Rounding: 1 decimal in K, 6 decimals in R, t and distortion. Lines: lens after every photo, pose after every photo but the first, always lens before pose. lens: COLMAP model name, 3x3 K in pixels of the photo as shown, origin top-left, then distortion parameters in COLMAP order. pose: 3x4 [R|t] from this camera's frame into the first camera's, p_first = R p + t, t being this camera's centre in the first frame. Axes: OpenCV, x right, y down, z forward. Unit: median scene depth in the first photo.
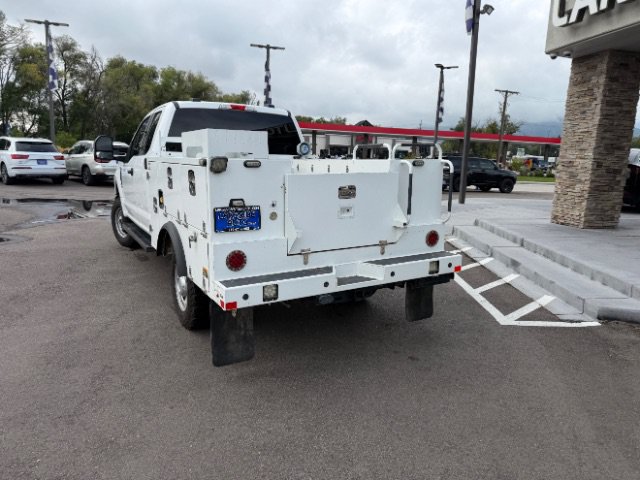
lens RADIAL K [[449.0, 0, 318.3], [0, 449.0, 238.9], [0, 0, 1]] dist [0.045221, -0.058163]
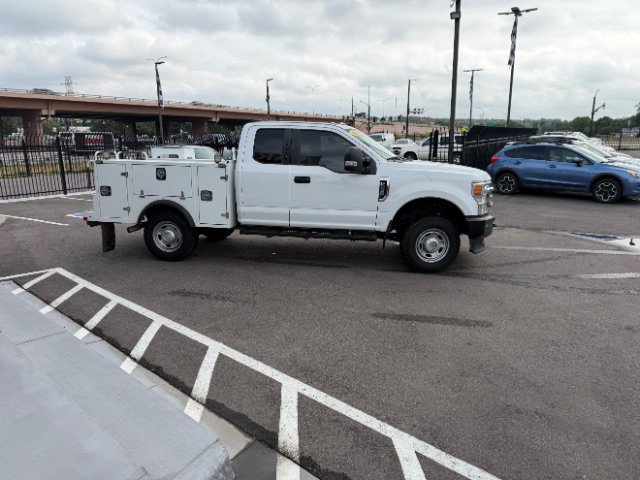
lens RADIAL K [[449.0, 0, 318.3], [0, 449.0, 238.9], [0, 0, 1]] dist [0.045221, -0.058163]
pose [[-0.645321, 0.133980, -0.752071, 0.722048], [-0.153832, 0.941540, 0.299730, -0.367316], [0.748262, 0.309115, -0.586985, 1.860042]]
